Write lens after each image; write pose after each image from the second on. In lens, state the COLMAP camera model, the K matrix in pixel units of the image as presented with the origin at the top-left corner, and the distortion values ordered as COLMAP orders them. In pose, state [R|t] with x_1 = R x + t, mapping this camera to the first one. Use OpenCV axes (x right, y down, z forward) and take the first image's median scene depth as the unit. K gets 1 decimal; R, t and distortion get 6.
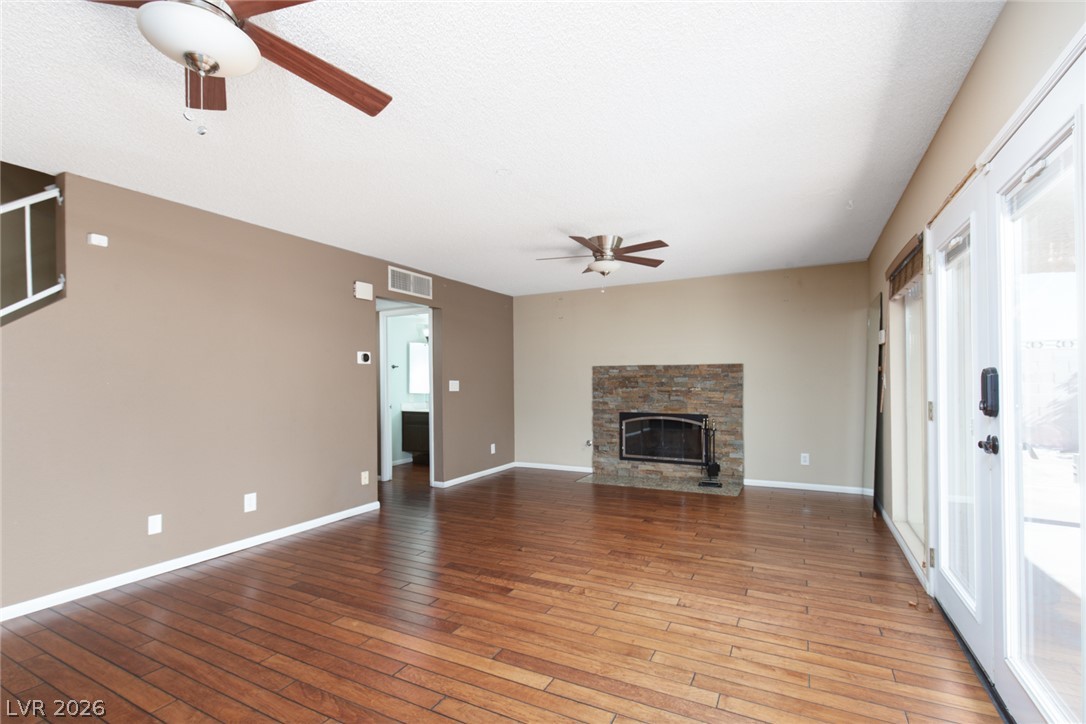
lens RADIAL K [[493.0, 0, 545.3], [0, 493.0, 381.6], [0, 0, 1]] dist [0.002556, 0.000225]
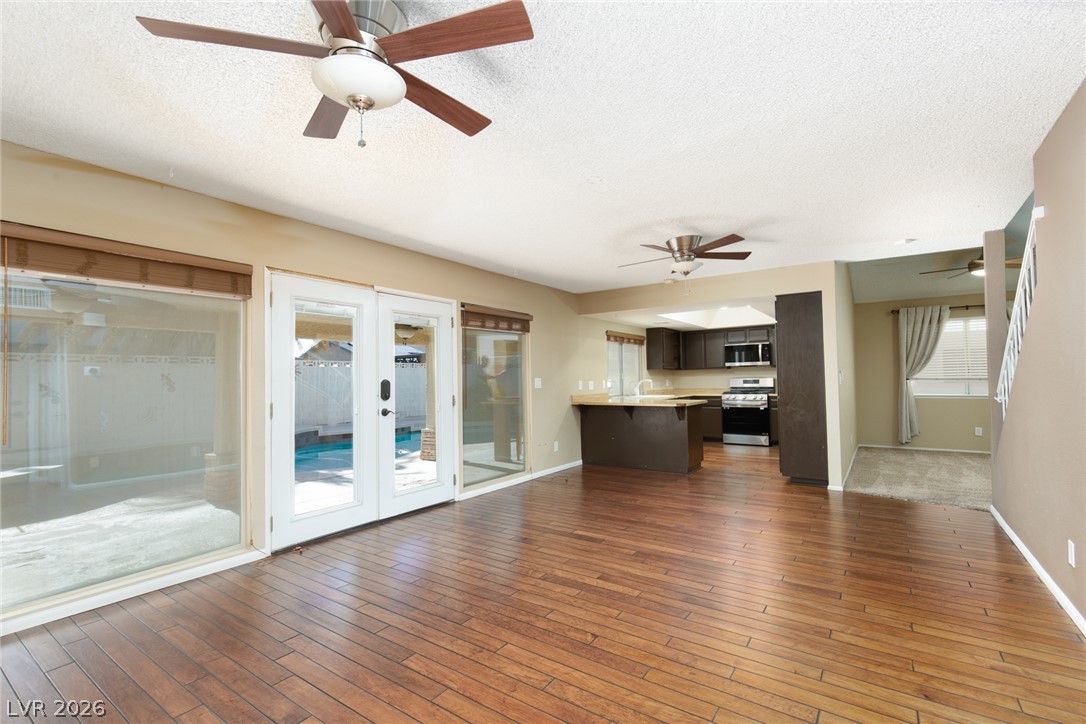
lens RADIAL K [[493.0, 0, 545.3], [0, 493.0, 381.6], [0, 0, 1]] dist [0.002556, 0.000225]
pose [[-0.992048, 0.027943, 0.122718, -0.094386], [0.028206, 0.999602, 0.000411, 0.001026], [-0.122658, 0.003870, -0.992441, 2.025811]]
